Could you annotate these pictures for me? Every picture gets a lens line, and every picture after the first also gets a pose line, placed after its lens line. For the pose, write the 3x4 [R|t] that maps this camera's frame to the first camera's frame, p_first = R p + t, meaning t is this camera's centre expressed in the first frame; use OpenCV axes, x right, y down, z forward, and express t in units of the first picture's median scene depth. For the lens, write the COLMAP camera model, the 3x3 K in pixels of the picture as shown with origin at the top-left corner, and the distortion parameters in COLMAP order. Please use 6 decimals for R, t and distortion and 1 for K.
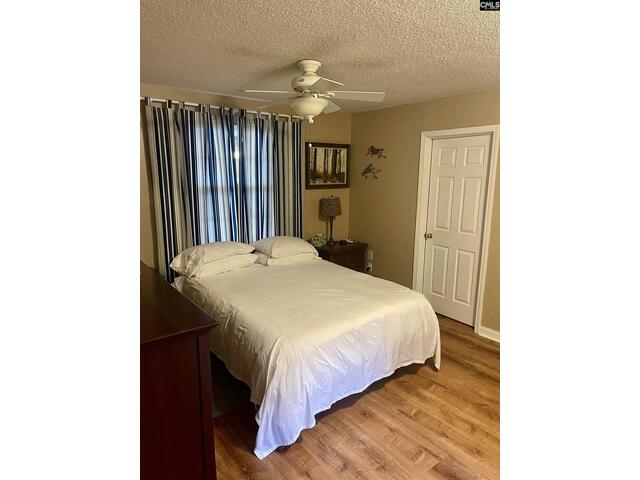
lens RADIAL K [[362.7, 0, 318.1], [0, 362.7, 241.3], [0, 0, 1]] dist [0.020782, -0.007676]
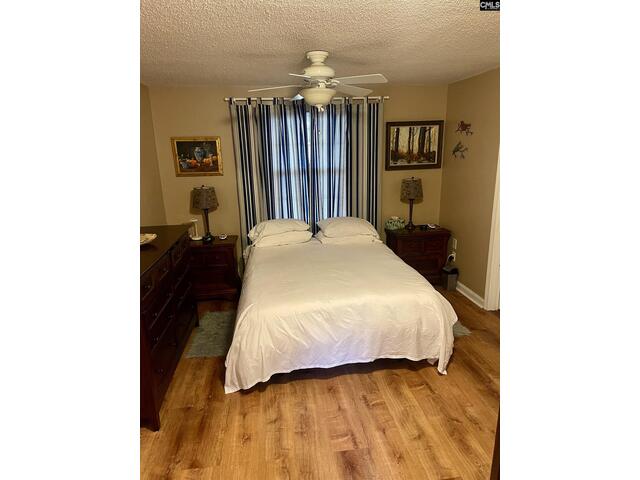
lens RADIAL K [[362.7, 0, 316.5], [0, 362.7, 241.4], [0, 0, 1]] dist [0.020782, -0.007676]
pose [[0.862344, 0.095380, -0.497258, 0.405291], [-0.060979, 0.994512, 0.085010, -0.031126], [0.502637, -0.042985, 0.863428, 0.053984]]
